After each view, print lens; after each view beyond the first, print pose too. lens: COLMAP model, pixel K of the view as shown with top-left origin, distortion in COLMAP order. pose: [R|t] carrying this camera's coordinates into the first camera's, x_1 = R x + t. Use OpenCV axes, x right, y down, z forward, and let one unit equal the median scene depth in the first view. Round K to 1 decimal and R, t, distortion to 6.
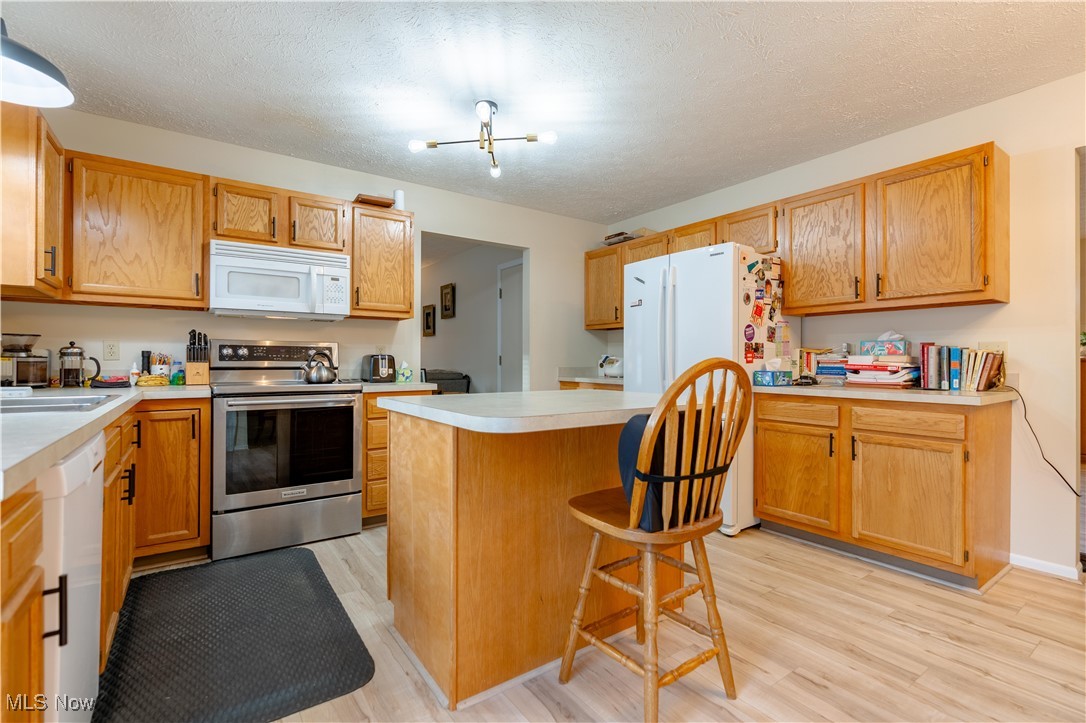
lens RADIAL K [[488.1, 0, 540.9], [0, 488.1, 363.7], [0, 0, 1]] dist [-0.004577, 0.001473]
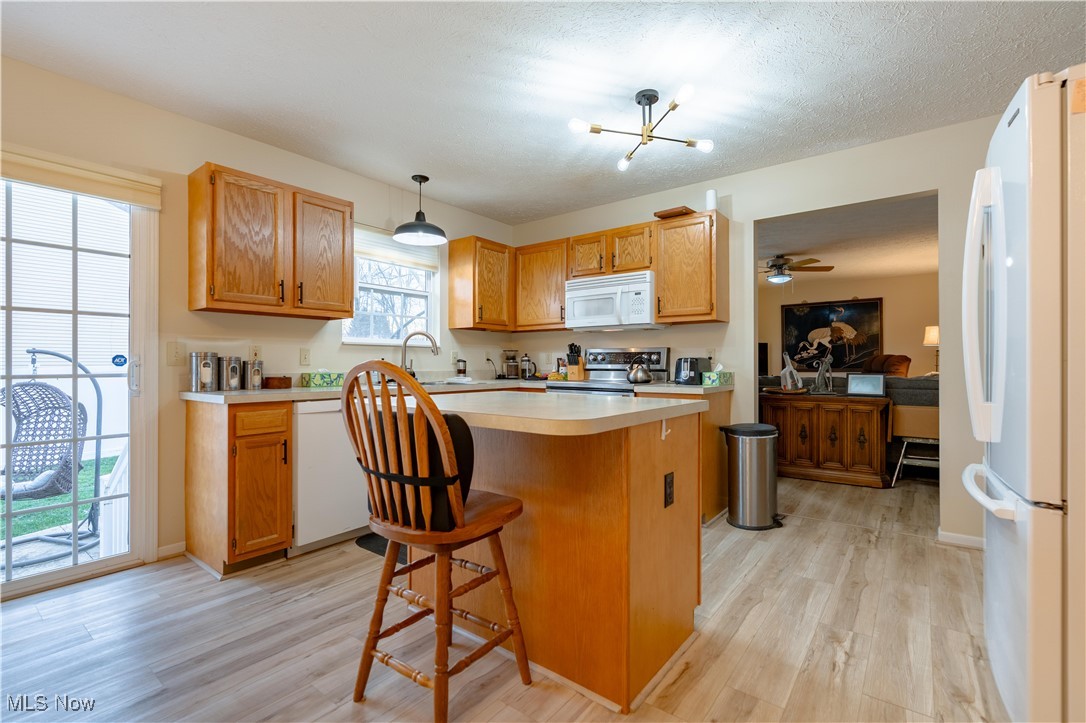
lens RADIAL K [[488.1, 0, 540.5], [0, 488.1, 358.6], [0, 0, 1]] dist [-0.004577, 0.001473]
pose [[0.298608, -0.012619, -0.954292, 0.670591], [-0.001257, 0.999907, -0.013615, -0.002578], [0.954375, 0.005265, 0.298565, 0.474226]]
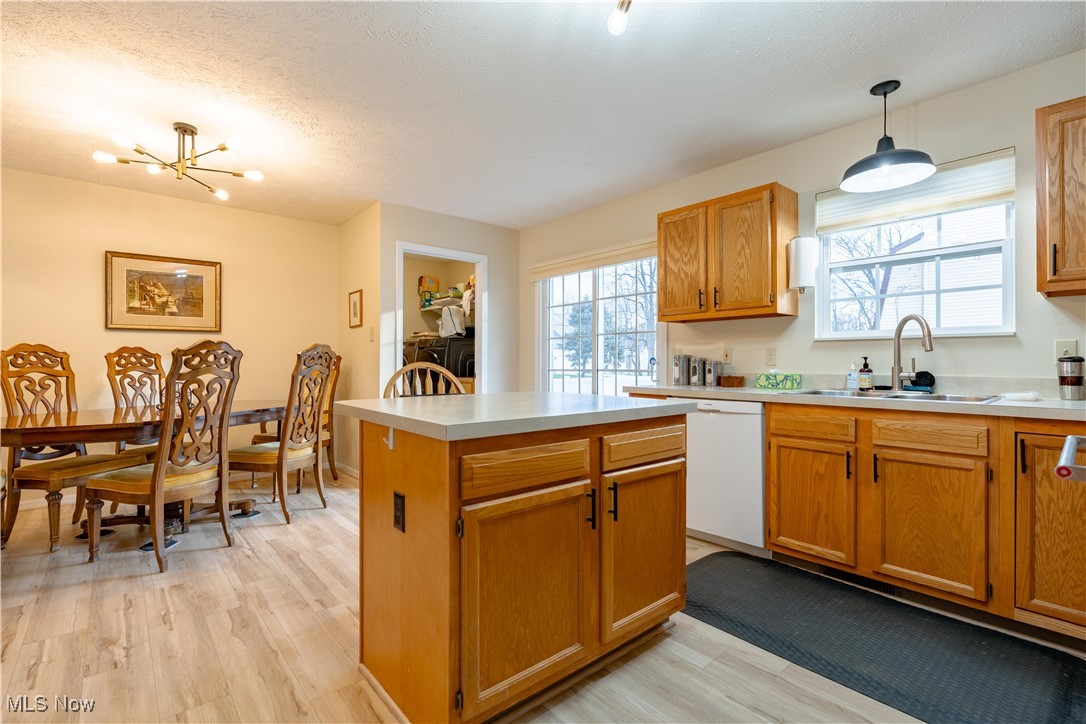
lens RADIAL K [[488.1, 0, 542.4], [0, 488.1, 360.6], [0, 0, 1]] dist [-0.004577, 0.001473]
pose [[-0.994517, -0.005575, -0.104429, 0.052246], [-0.005629, 0.999984, 0.000218, -0.010229], [0.104426, 0.000805, -0.994532, 1.326468]]
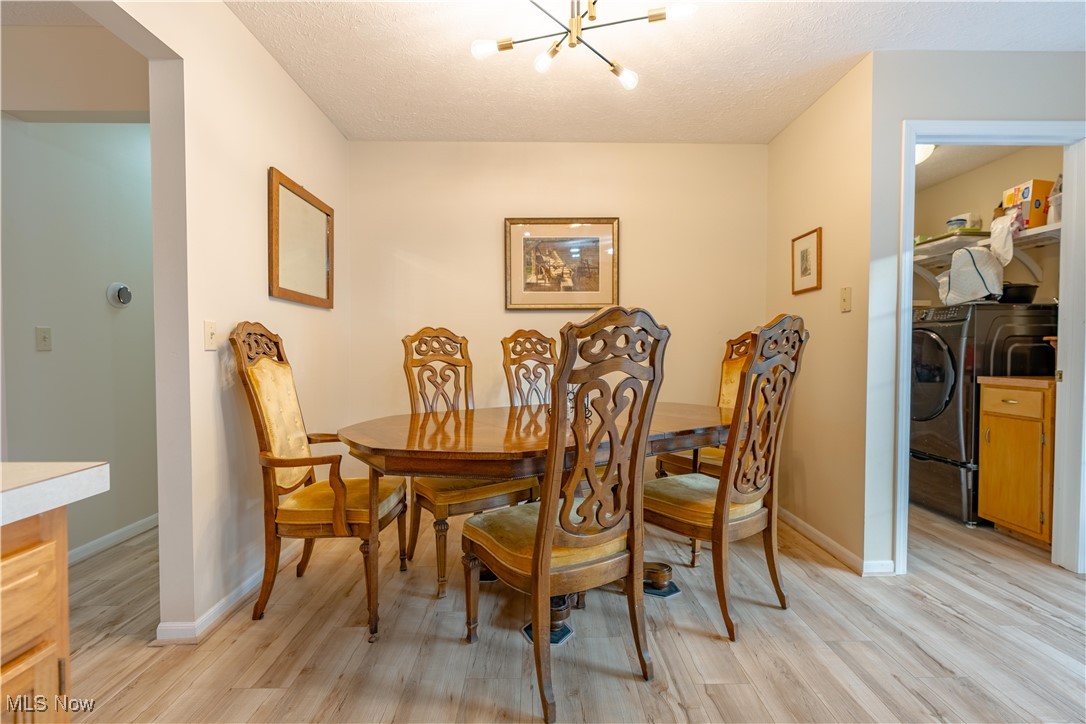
lens RADIAL K [[505.8, 0, 538.3], [0, 505.8, 357.9], [0, 0, 1]] dist [-0.005702, 0.000195]
pose [[-0.818818, -0.015635, 0.573840, 0.348222], [-0.001955, 0.999699, 0.024448, -0.007127], [-0.574050, 0.018897, -0.818602, 0.819889]]
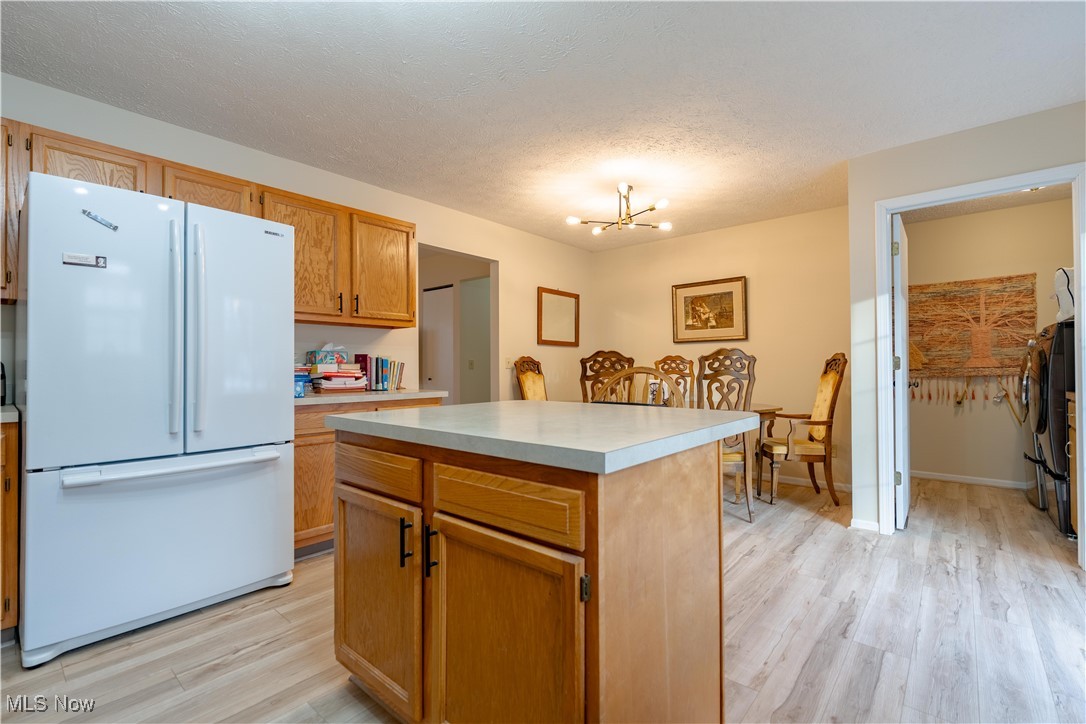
lens RADIAL K [[488.1, 0, 550.5], [0, 488.1, 360.0], [0, 0, 1]] dist [-0.004577, 0.001473]
pose [[-0.248711, 0.011964, 0.968504, -0.524308], [0.007193, 0.999919, -0.010504, -0.010453], [-0.968551, 0.004354, -0.248777, 0.787305]]
